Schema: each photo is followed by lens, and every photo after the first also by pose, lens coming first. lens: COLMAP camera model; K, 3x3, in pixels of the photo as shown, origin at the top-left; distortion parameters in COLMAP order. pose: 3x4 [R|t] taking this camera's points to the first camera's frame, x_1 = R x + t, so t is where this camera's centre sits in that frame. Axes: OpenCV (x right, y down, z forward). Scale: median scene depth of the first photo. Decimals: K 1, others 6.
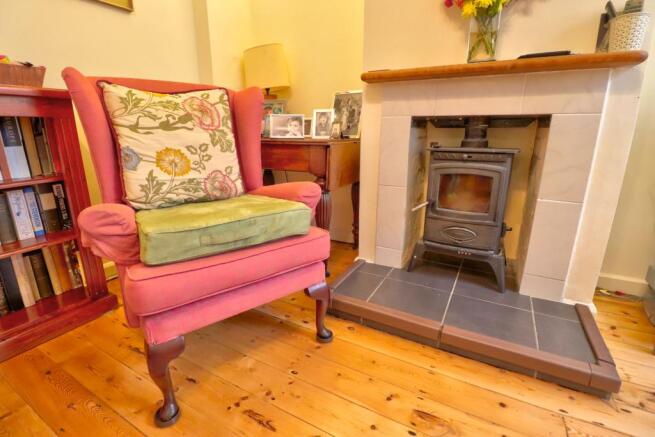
lens RADIAL K [[293.7, 0, 327.5], [0, 293.7, 218.5], [0, 0, 1]] dist [-0.031677, -0.000264]
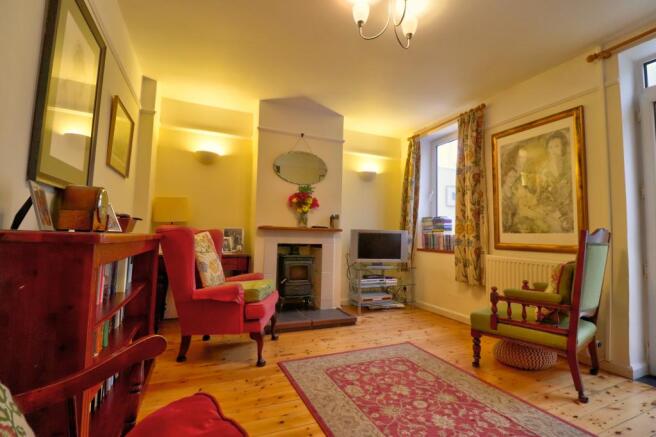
lens RADIAL K [[306.3, 0, 328.0], [0, 306.3, 218.5], [0, 0, 1]] dist [0.000124, -0.000071]
pose [[0.625249, 0.064136, 0.777786, -1.697840], [0.193969, 0.952574, -0.234477, 0.152364], [-0.755936, 0.297473, 0.583155, -1.016730]]
